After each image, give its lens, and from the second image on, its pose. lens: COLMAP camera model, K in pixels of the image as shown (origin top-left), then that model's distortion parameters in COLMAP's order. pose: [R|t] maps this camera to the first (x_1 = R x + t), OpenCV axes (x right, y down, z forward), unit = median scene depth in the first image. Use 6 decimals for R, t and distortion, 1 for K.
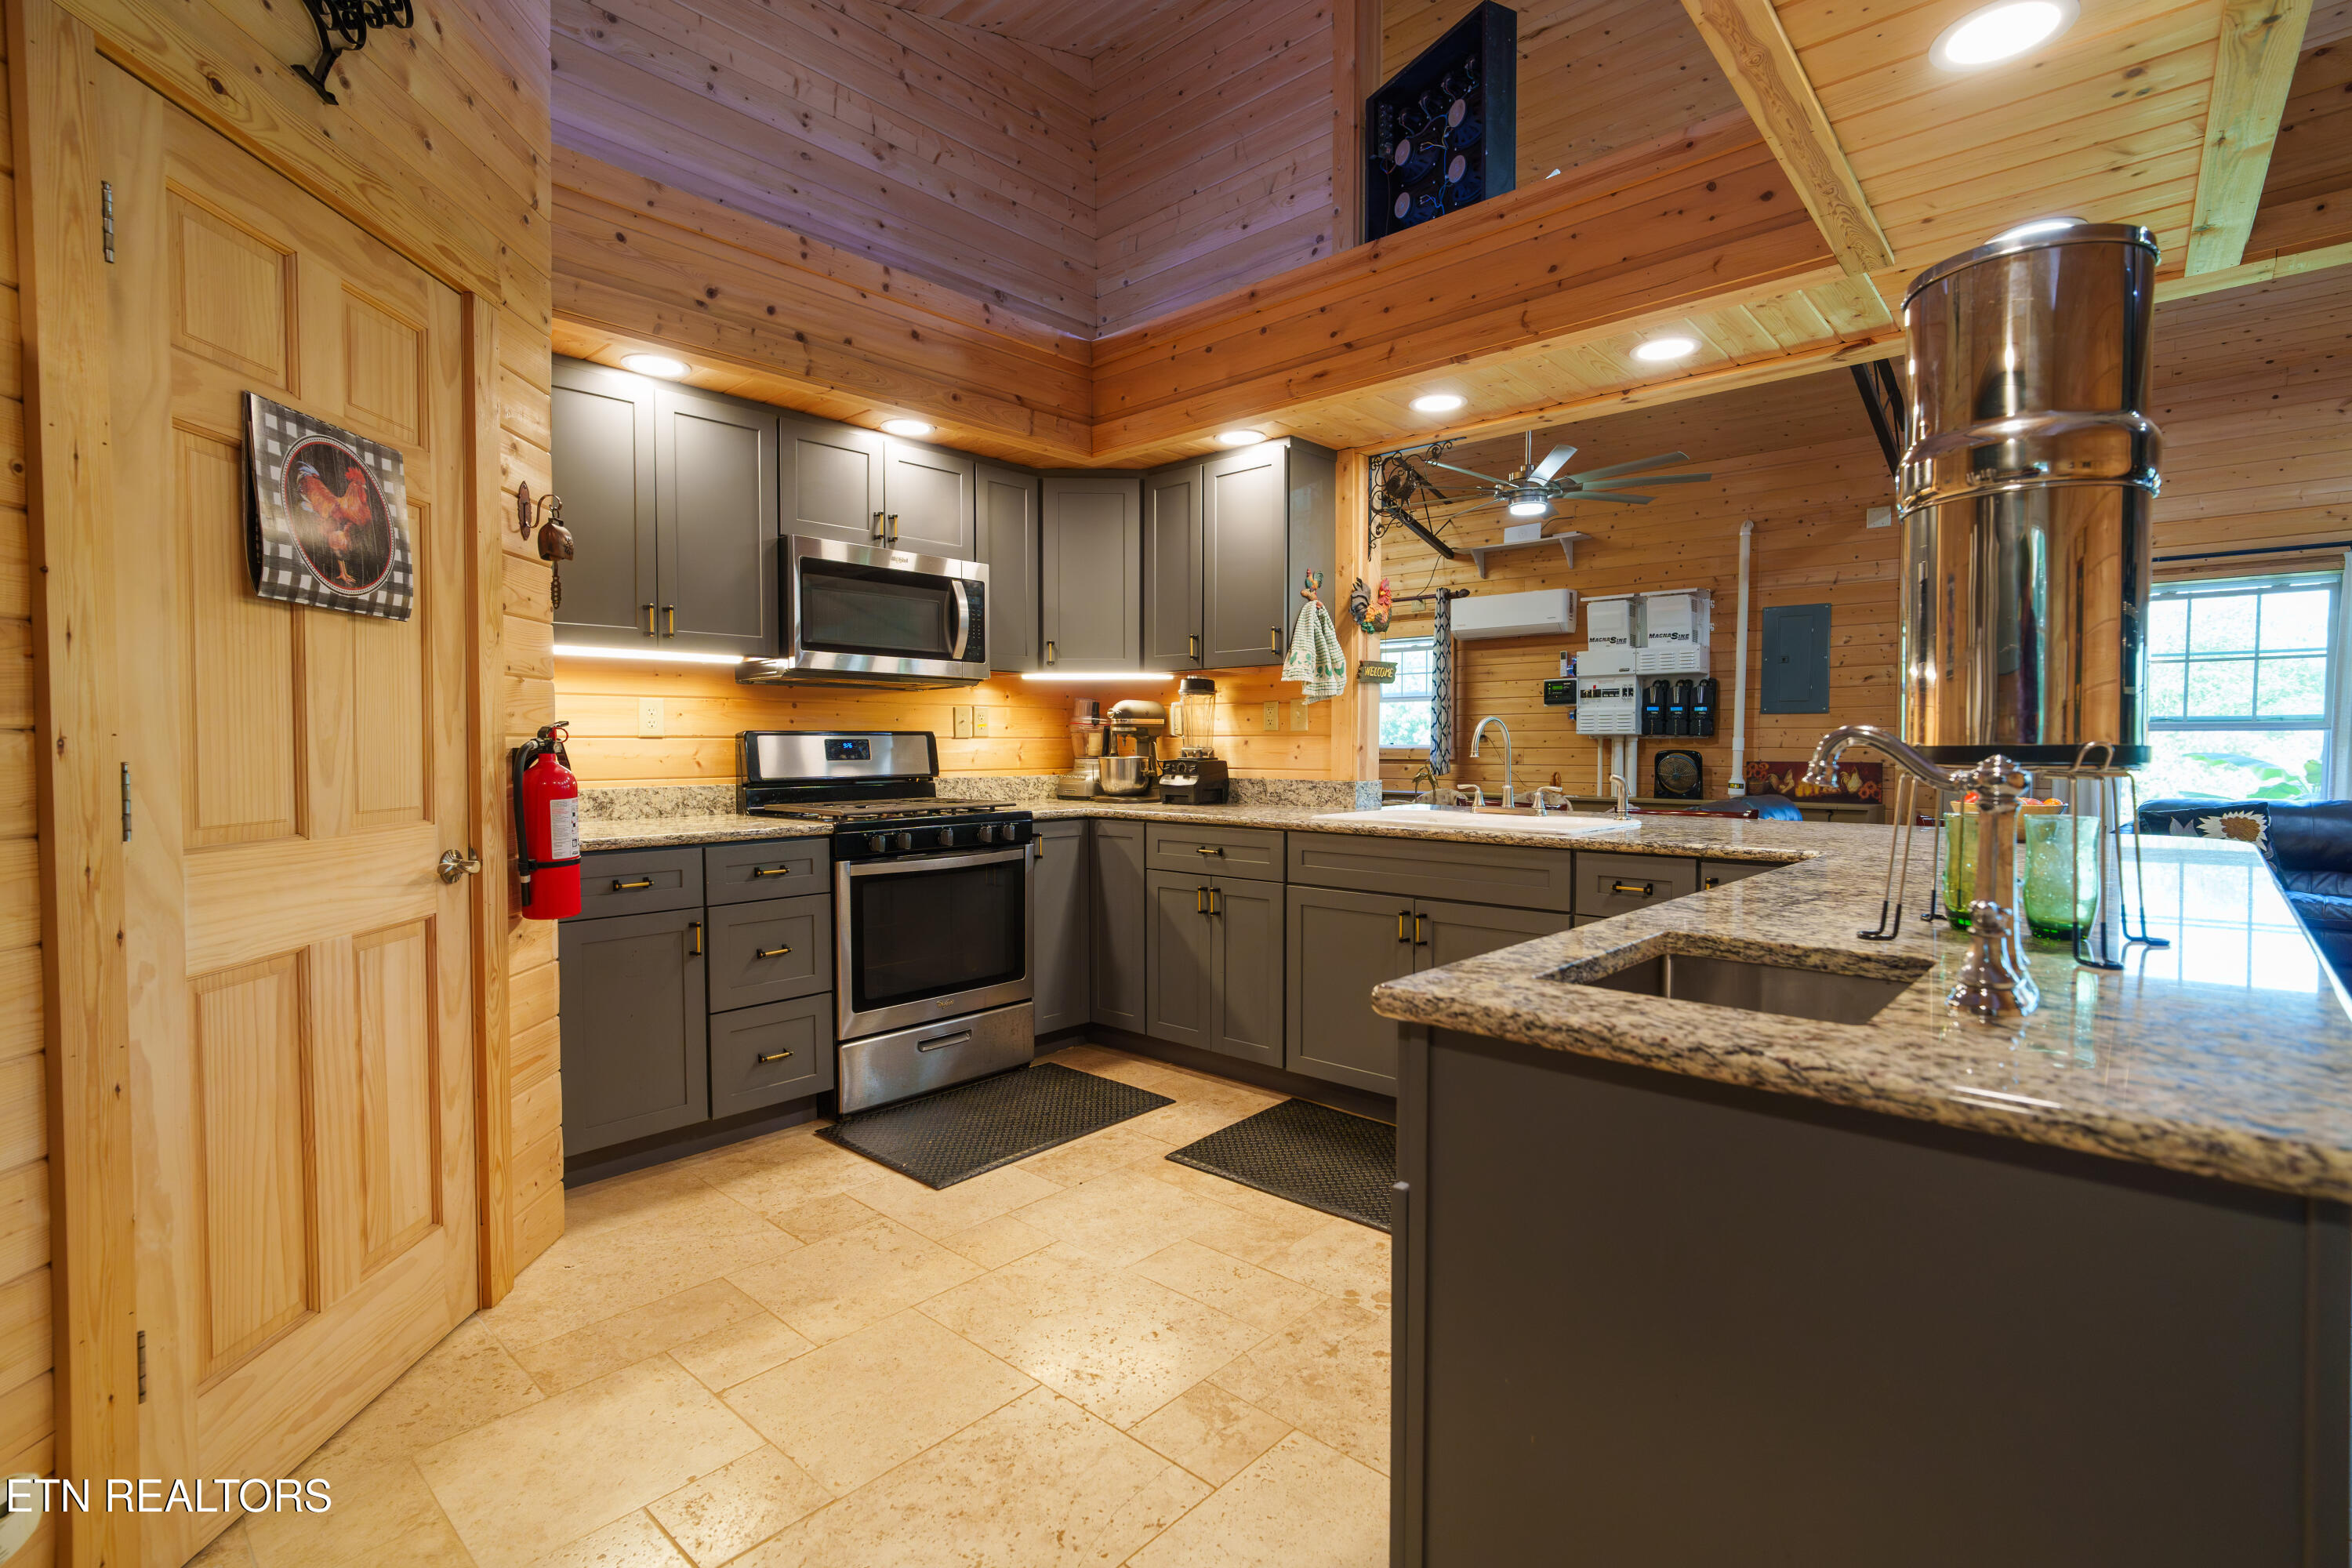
lens RADIAL K [[1091.4, 0, 1175.8], [0, 1091.4, 780.7], [0, 0, 1]] dist [-0.018355, 0.007658]
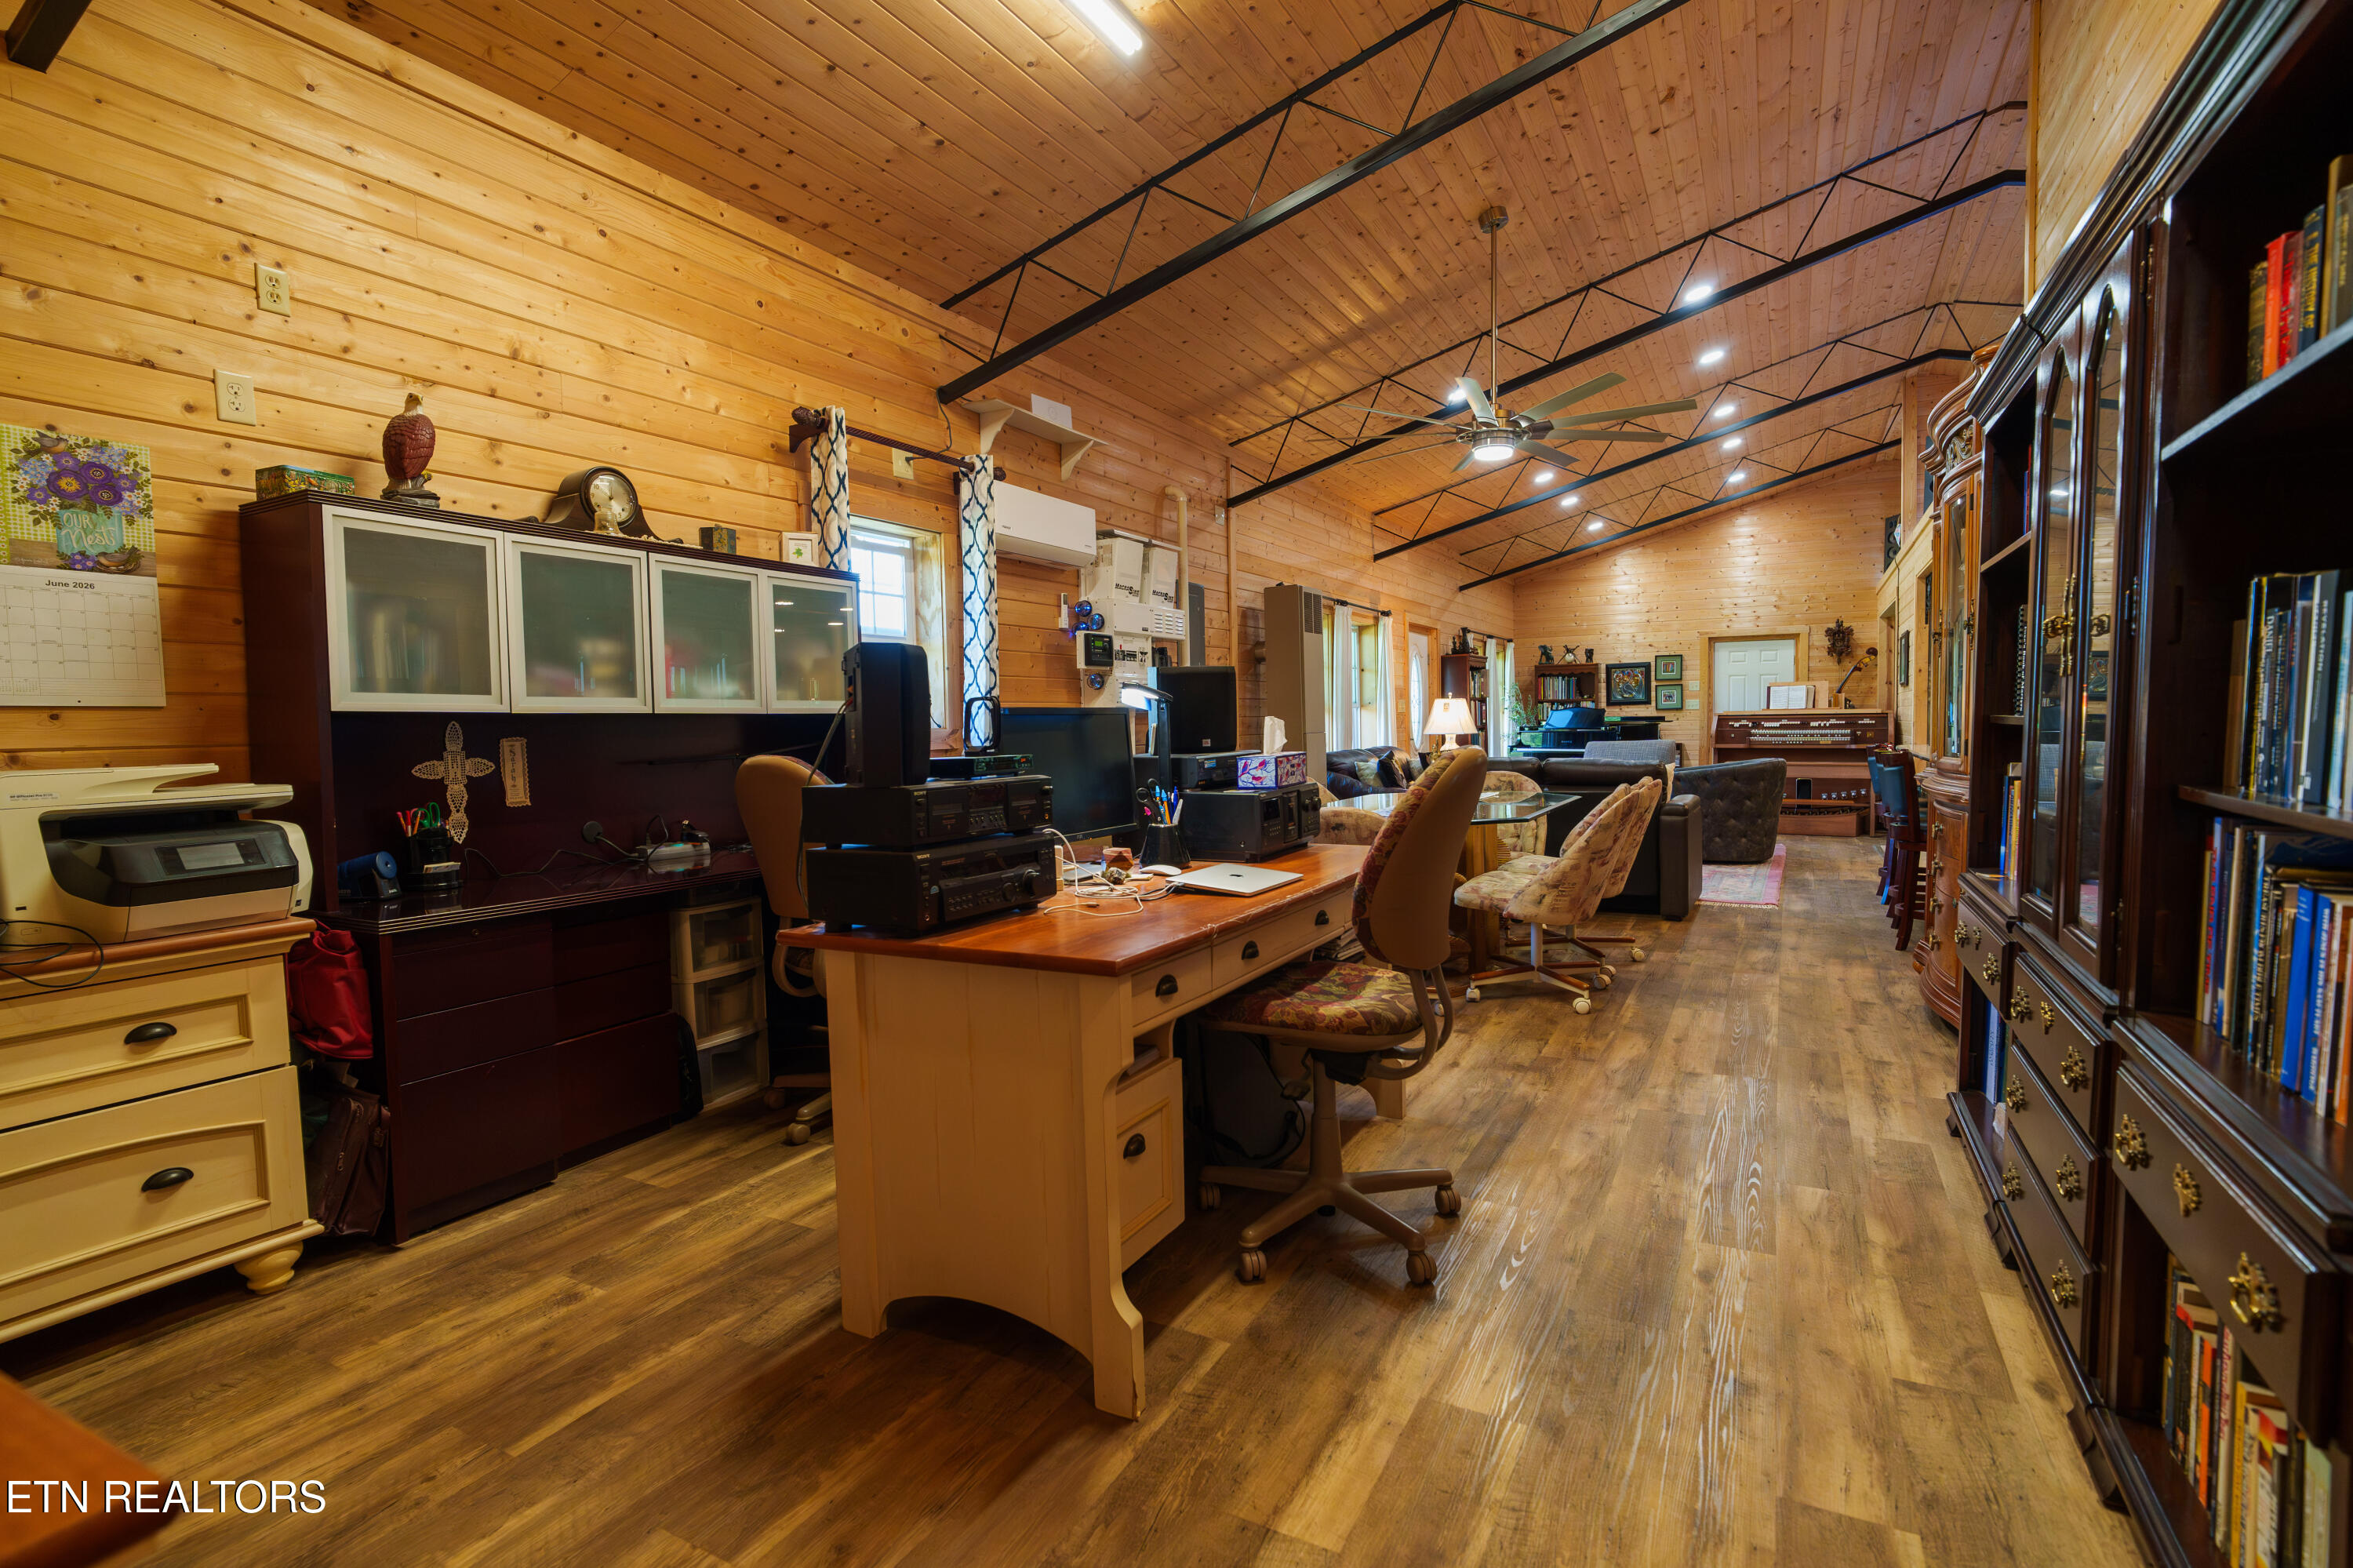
lens RADIAL K [[1091.9, 0, 1176.3], [0, 1091.9, 780.7], [0, 0, 1]] dist [-0.018355, 0.007658]
pose [[-0.229553, -0.049355, 0.972044, -0.873668], [0.049216, 0.996847, 0.062237, -0.082158], [-0.972051, 0.062127, -0.226400, 2.549978]]
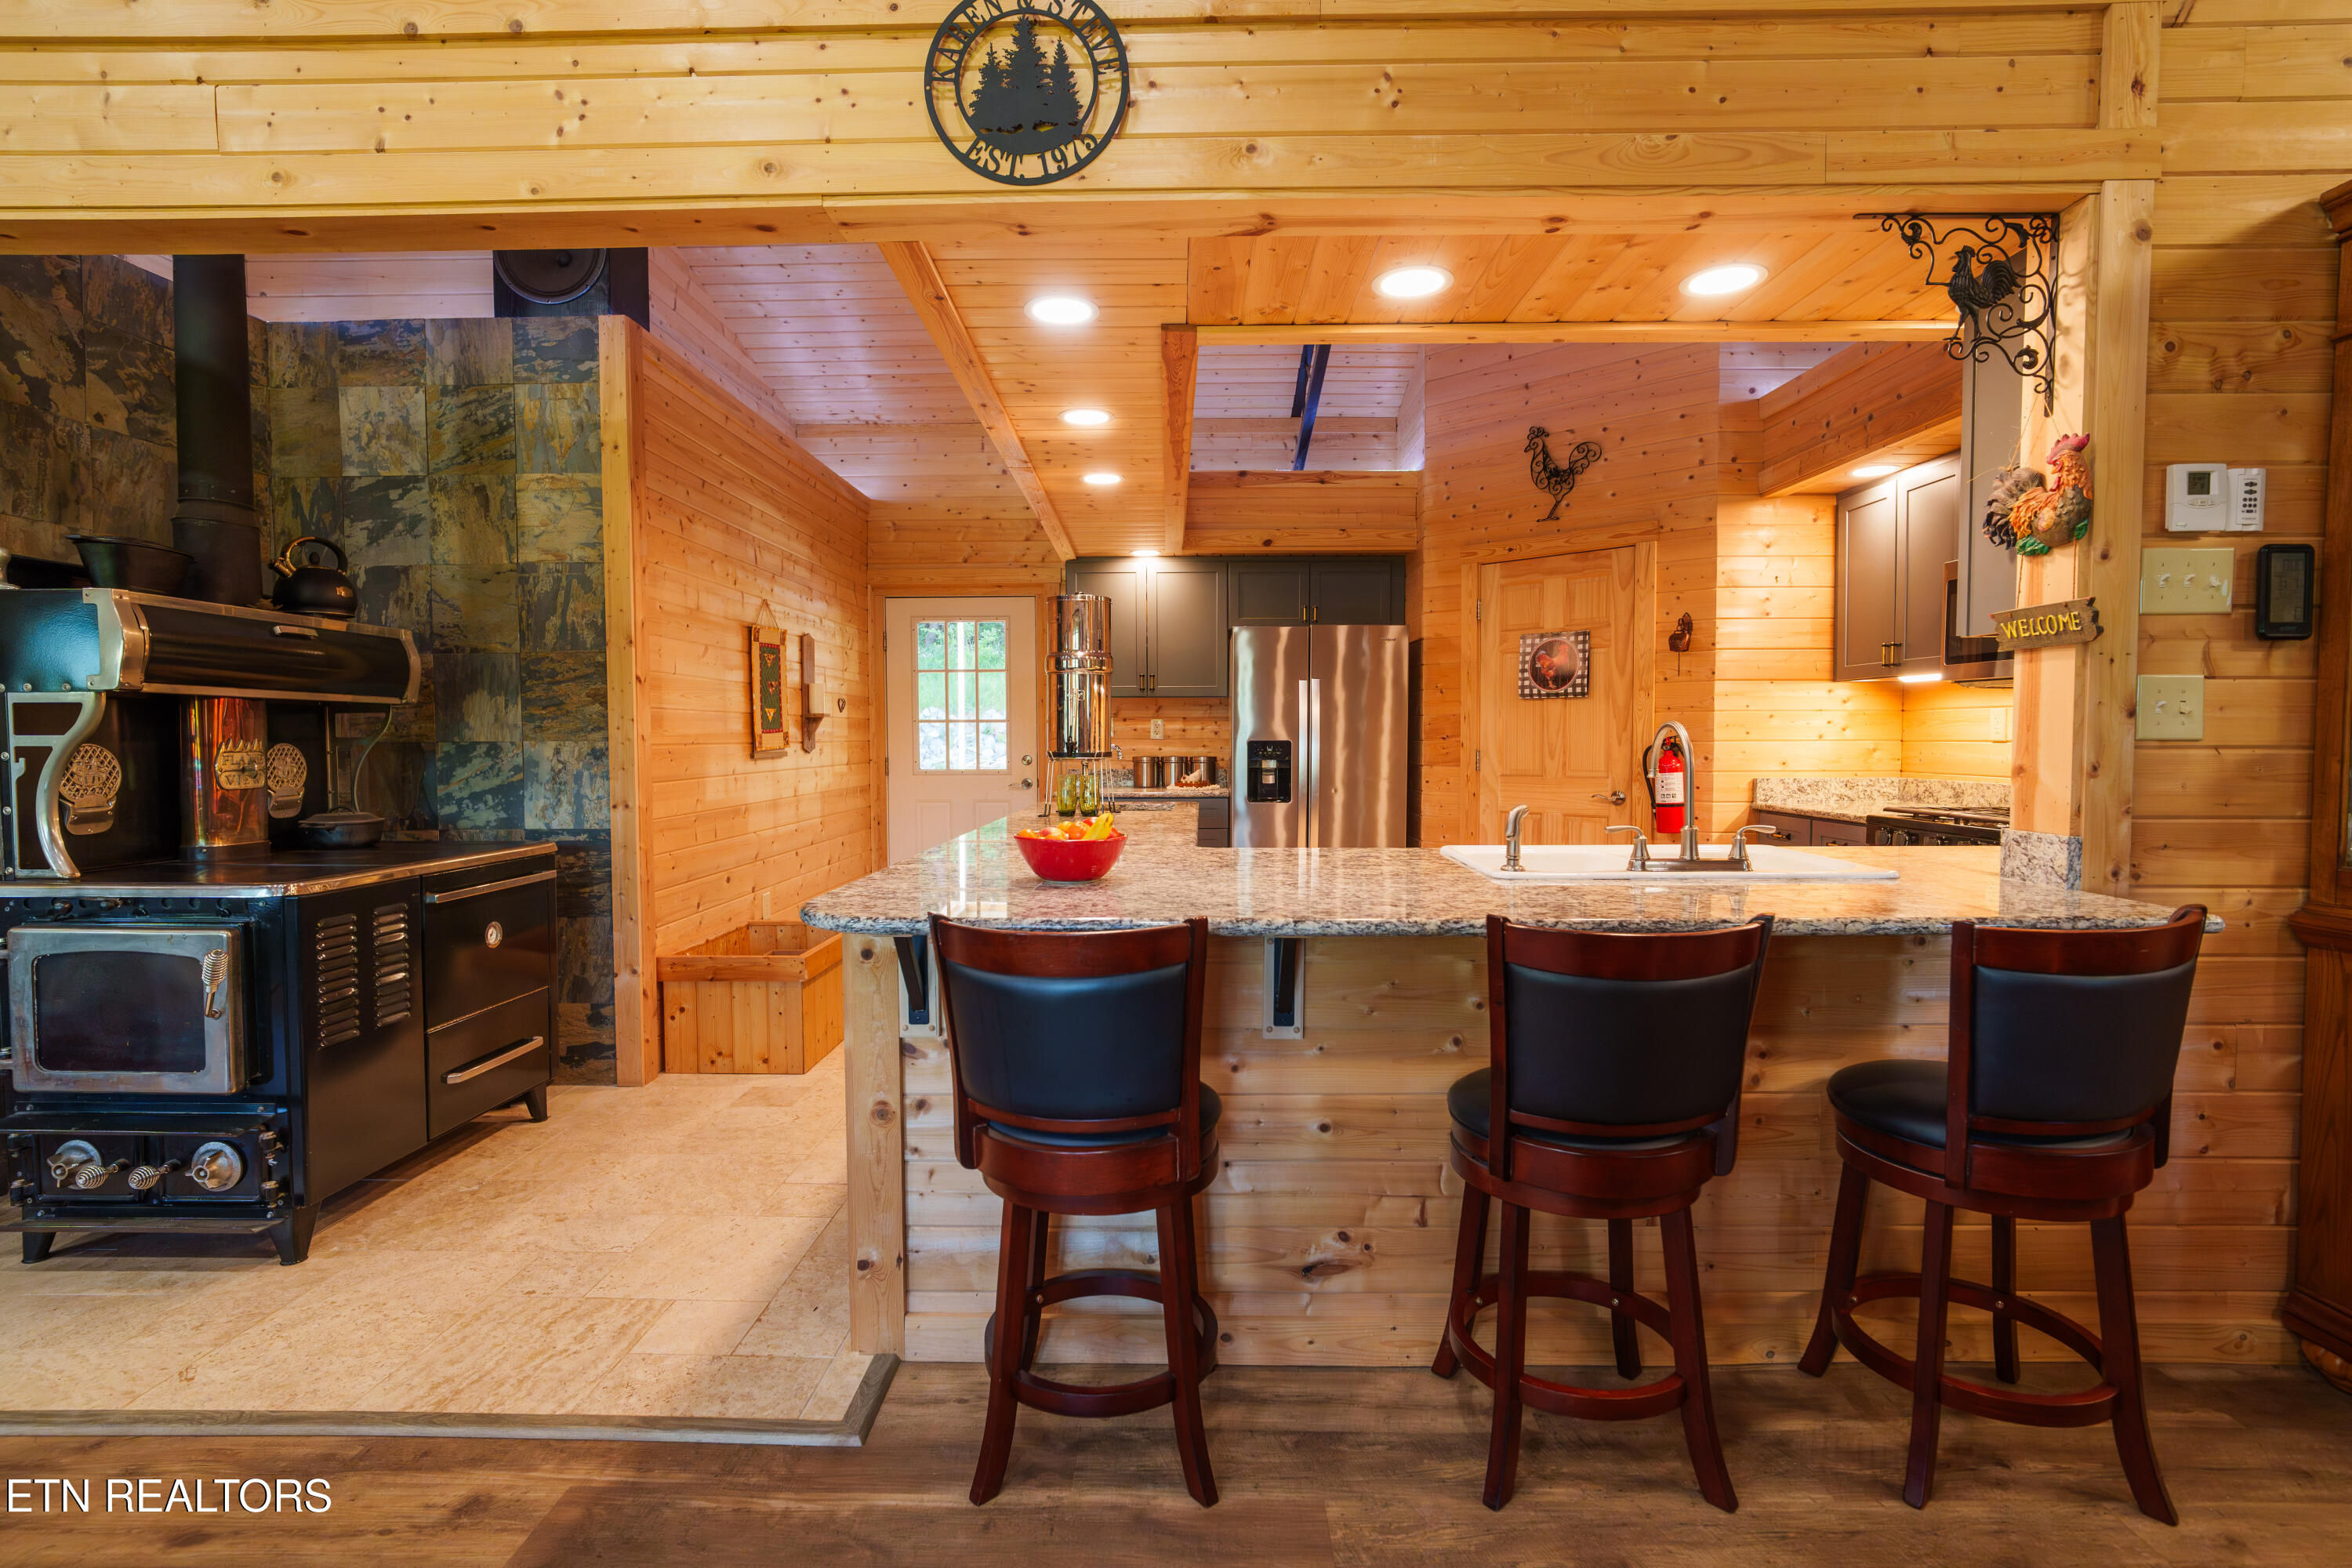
lens RADIAL K [[1094.9, 0, 1176.6], [0, 1094.9, 779.8], [0, 0, 1]] dist [-0.017226, 0.006872]
pose [[-0.747481, 0.030650, -0.663576, 0.982422], [-0.019798, 0.997463, 0.068373, -0.062337], [0.663989, 0.064245, -0.744978, 1.305672]]
